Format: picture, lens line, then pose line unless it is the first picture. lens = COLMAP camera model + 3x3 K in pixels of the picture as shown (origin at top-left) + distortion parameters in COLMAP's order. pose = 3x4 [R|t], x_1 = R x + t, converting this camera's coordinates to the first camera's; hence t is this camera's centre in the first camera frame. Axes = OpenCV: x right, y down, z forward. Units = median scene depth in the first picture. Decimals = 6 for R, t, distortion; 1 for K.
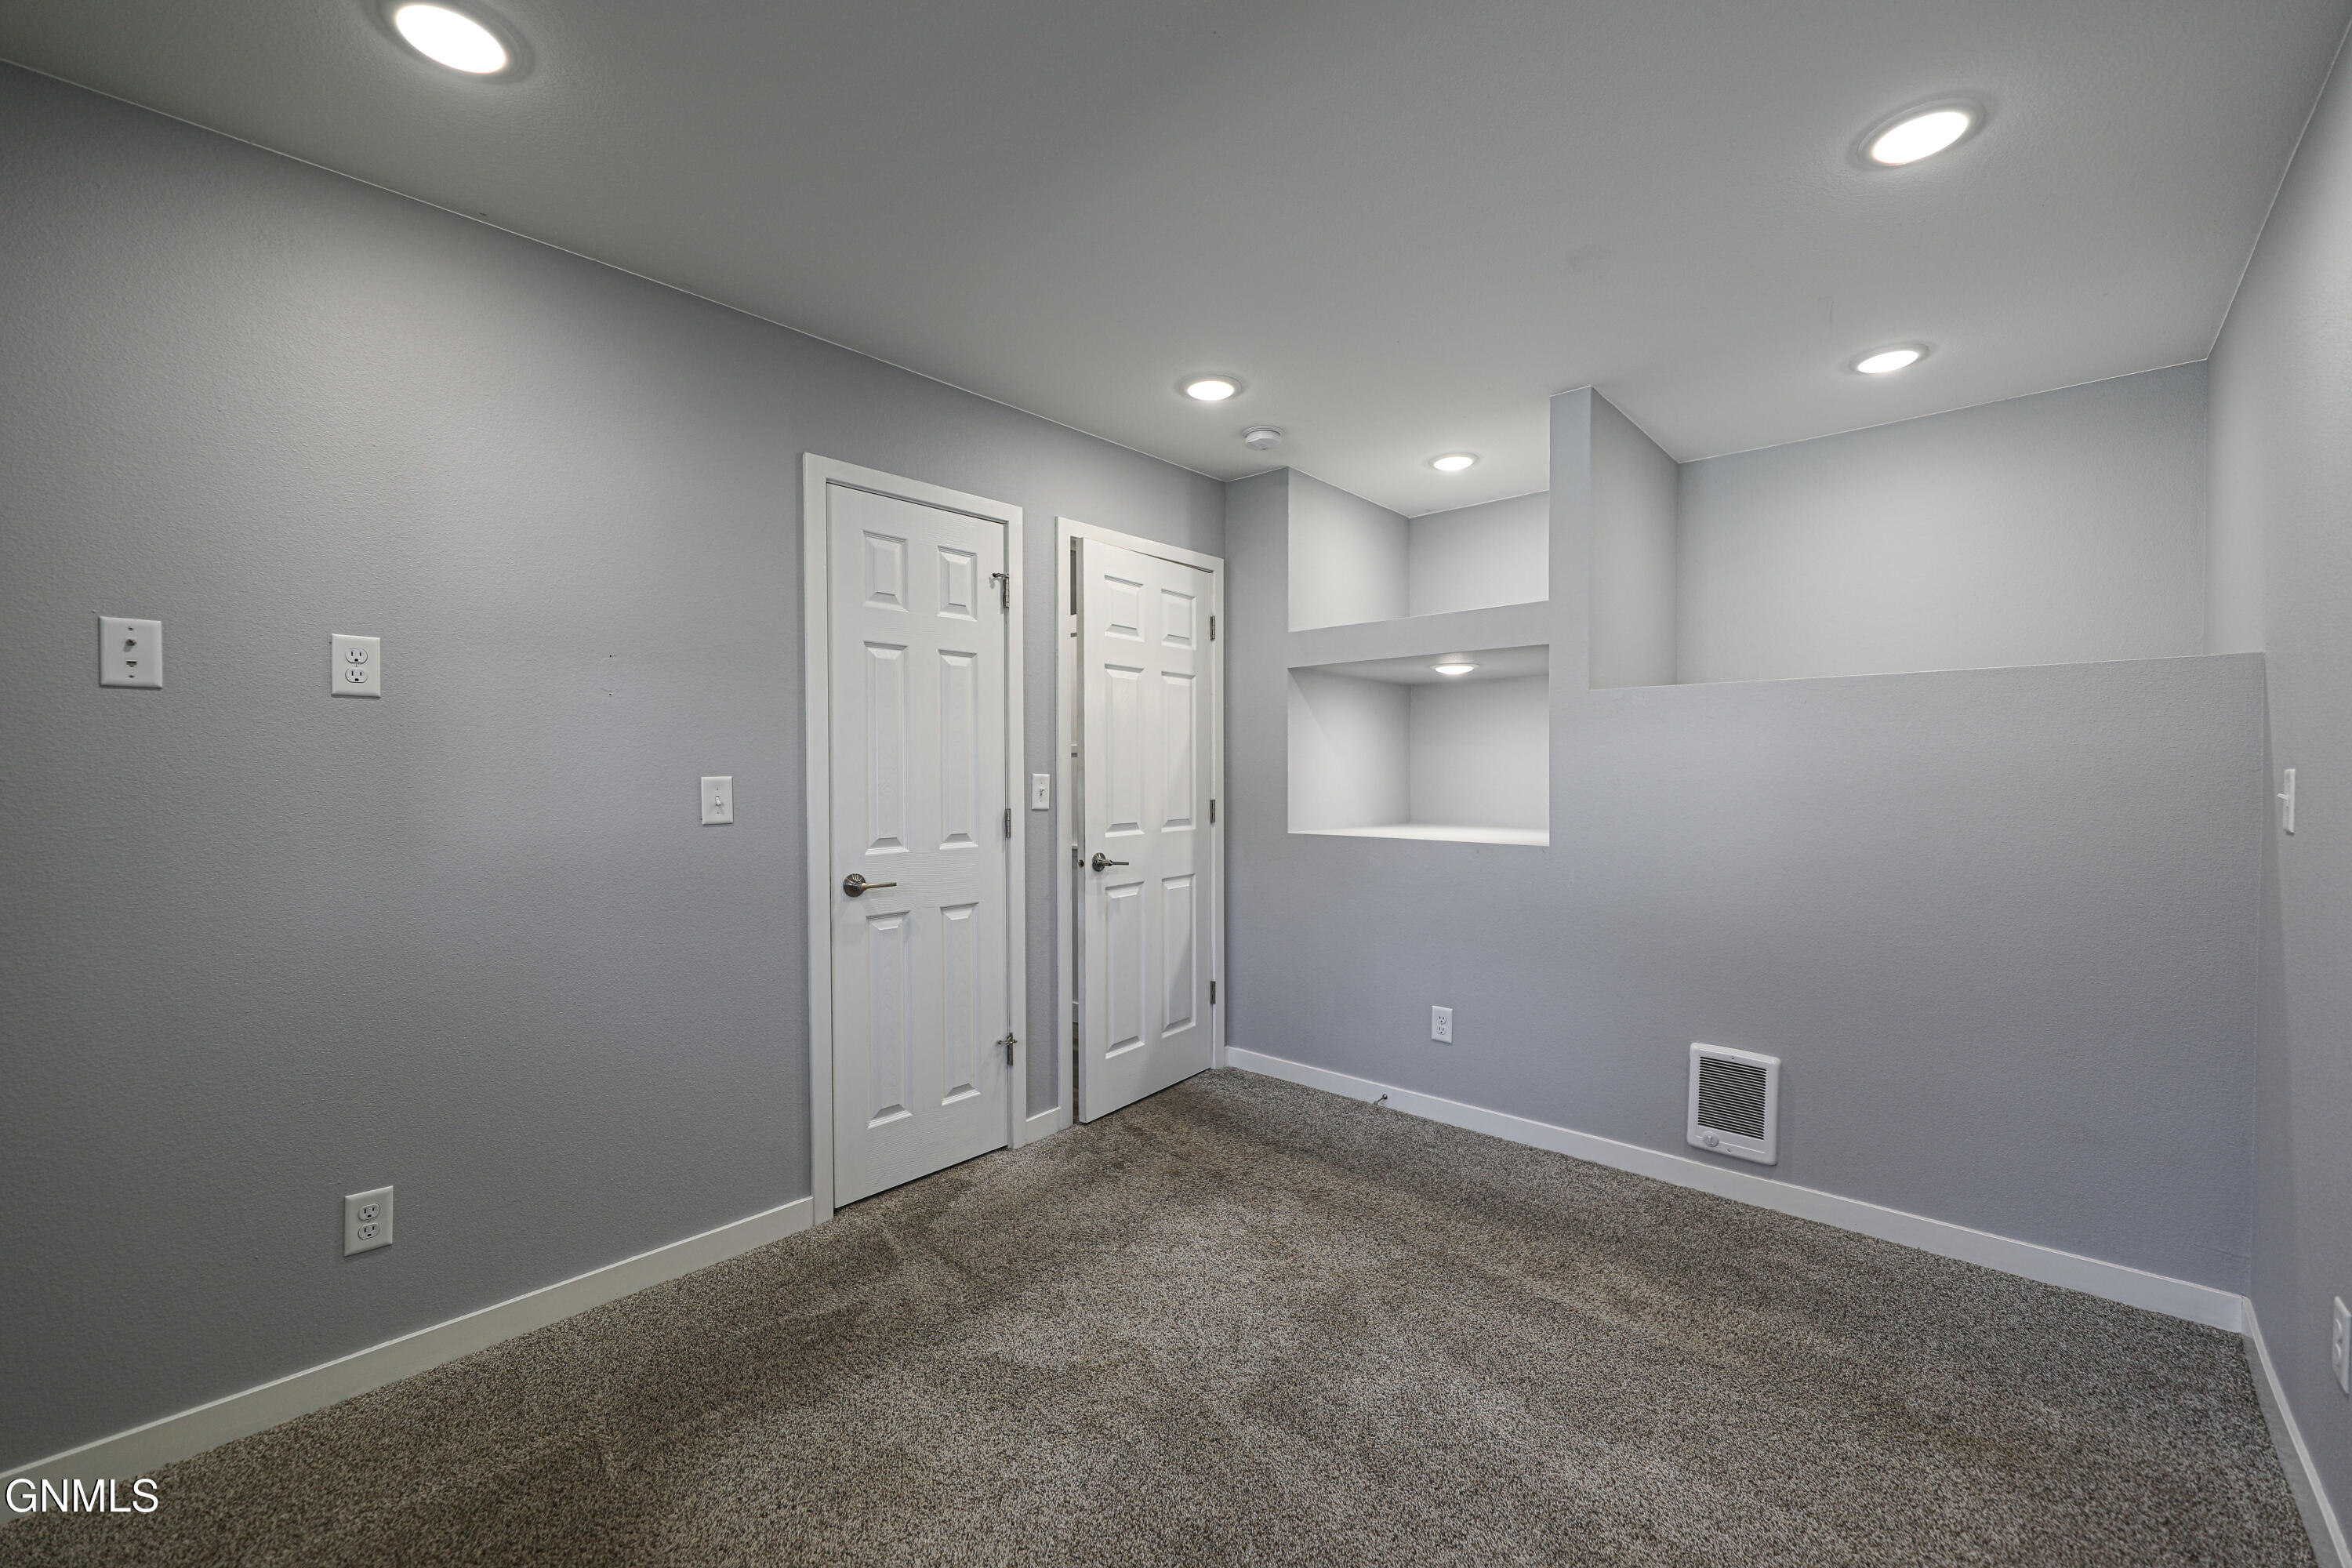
lens RADIAL K [[942.8, 0, 1175.8], [0, 942.8, 788.4], [0, 0, 1]] dist [0.000623, -0.003966]
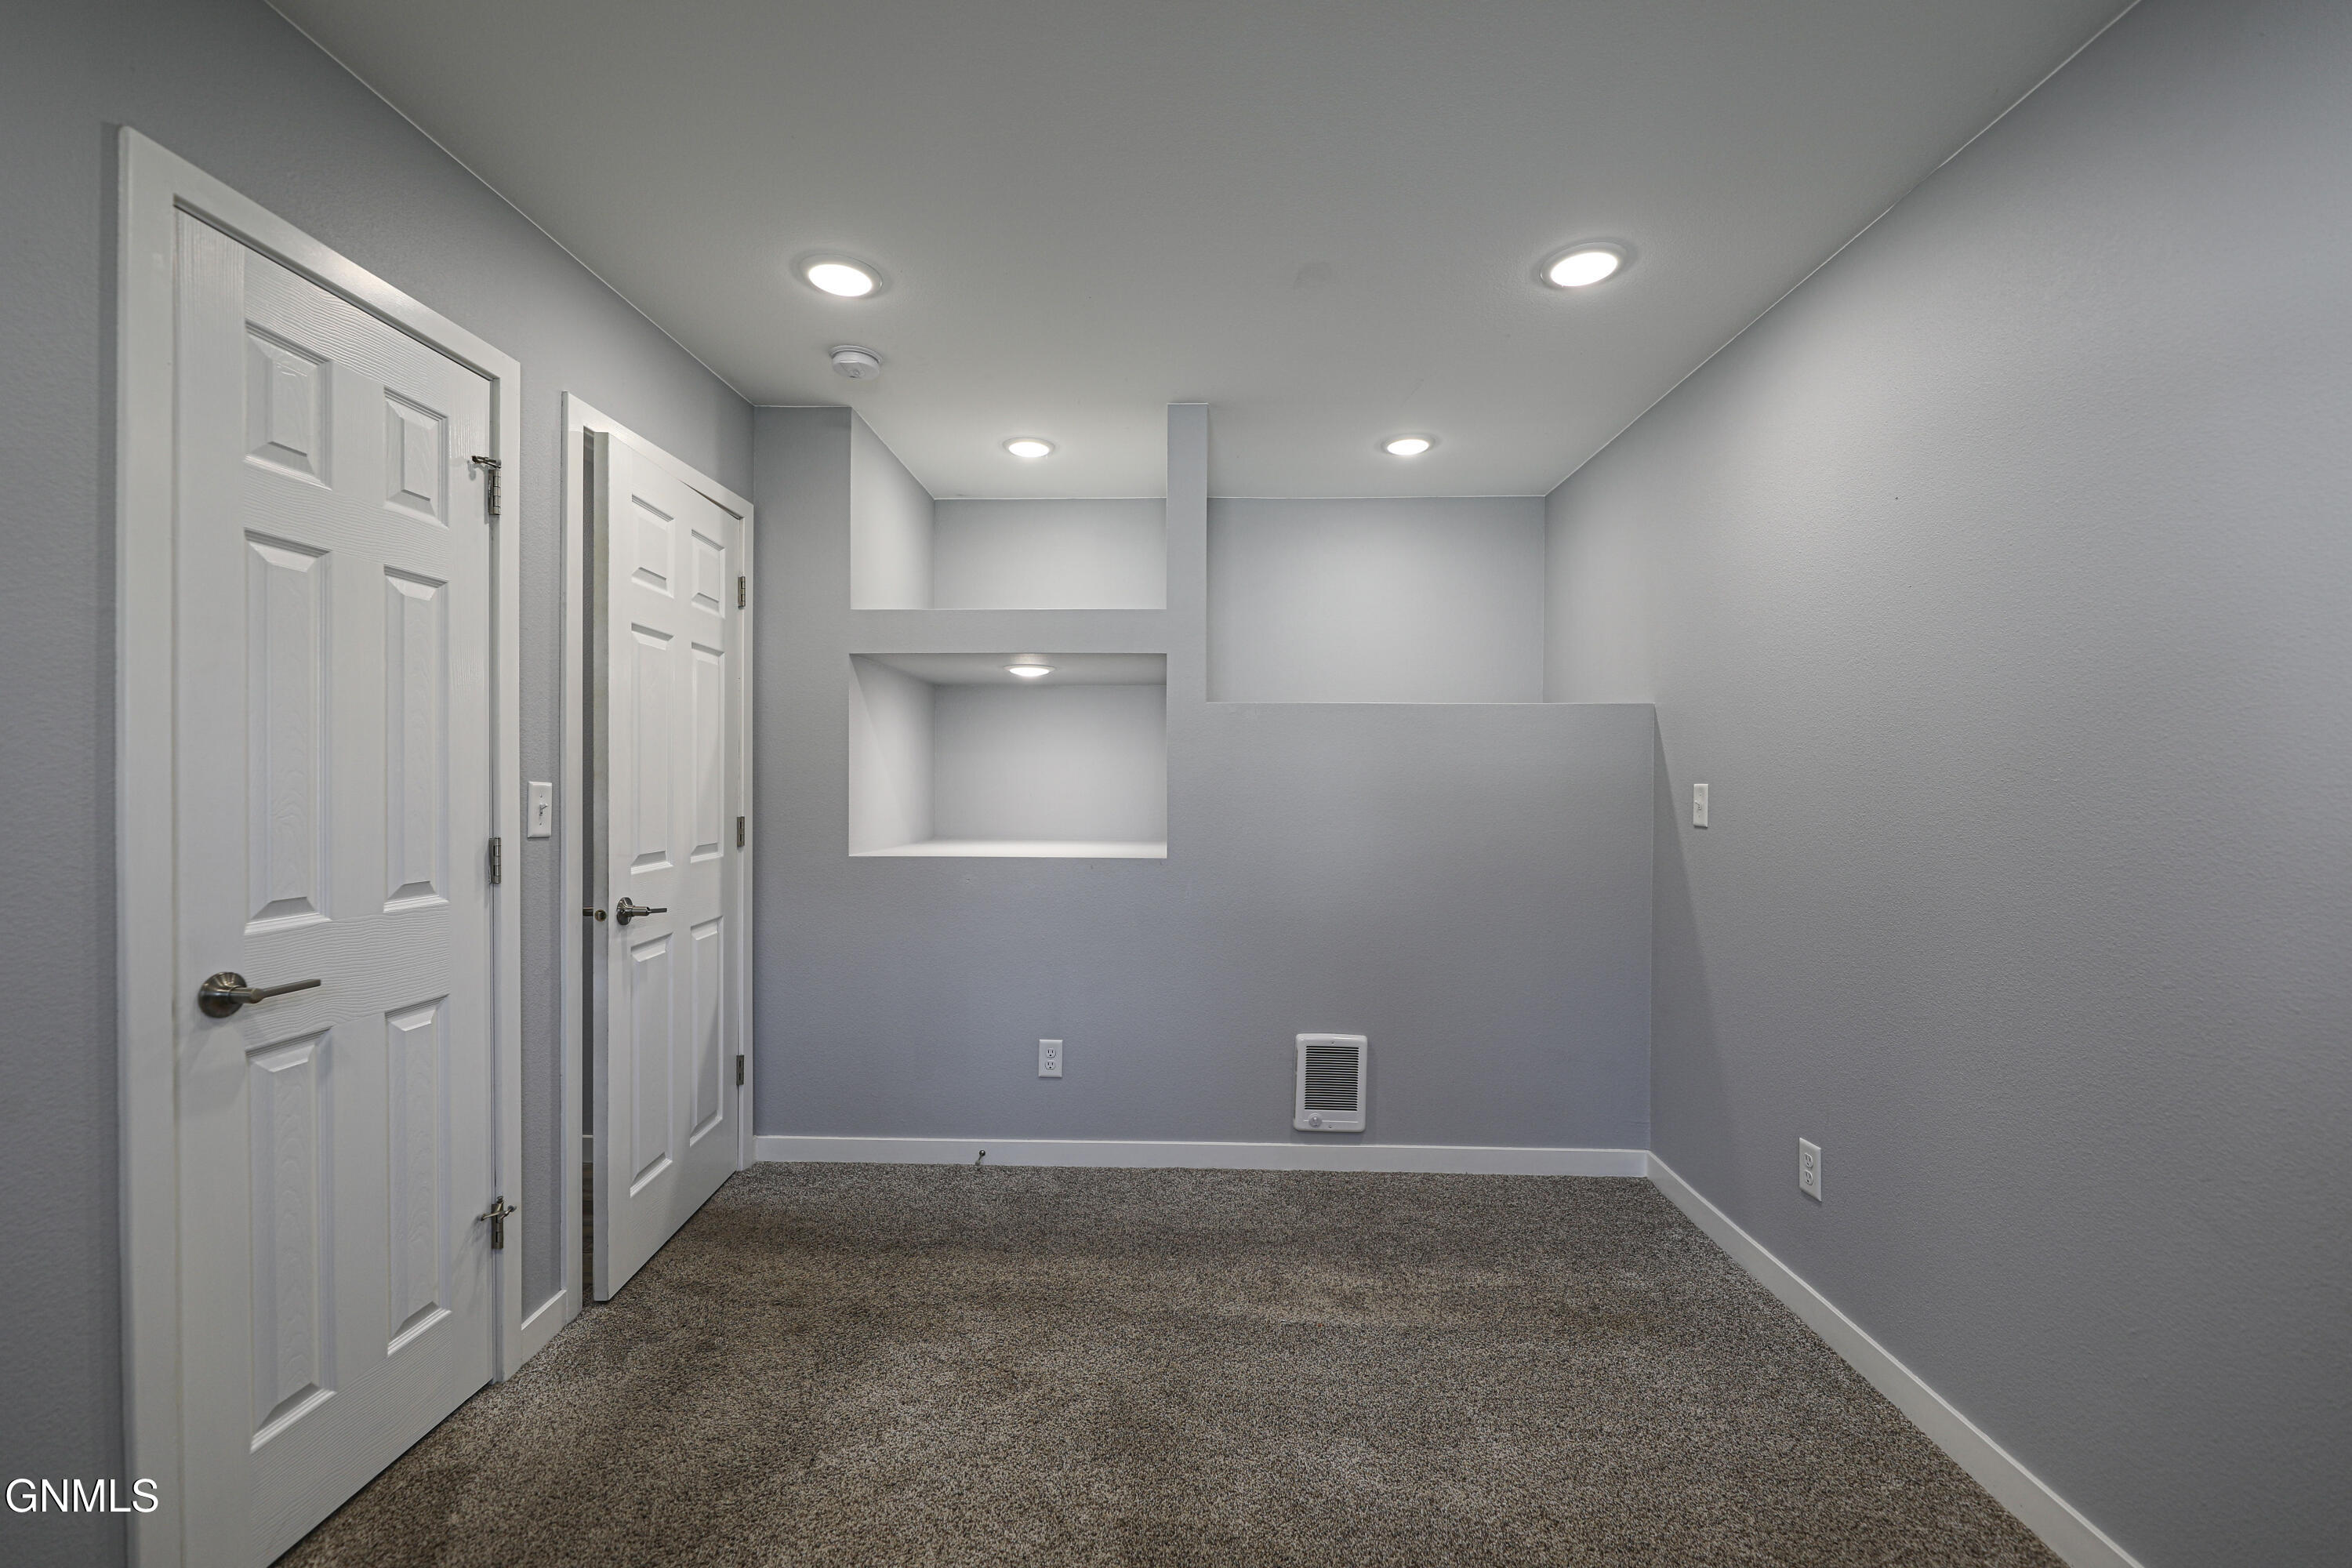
lens RADIAL K [[963.0, 0, 1191.3], [0, 963.0, 788.5], [0, 0, 1]] dist [0.002526, -0.005430]
pose [[0.762394, 0.001320, 0.647112, -0.235385], [0.005497, 0.999949, -0.008516, -0.002846], [-0.647090, 0.010050, 0.762348, 0.213709]]
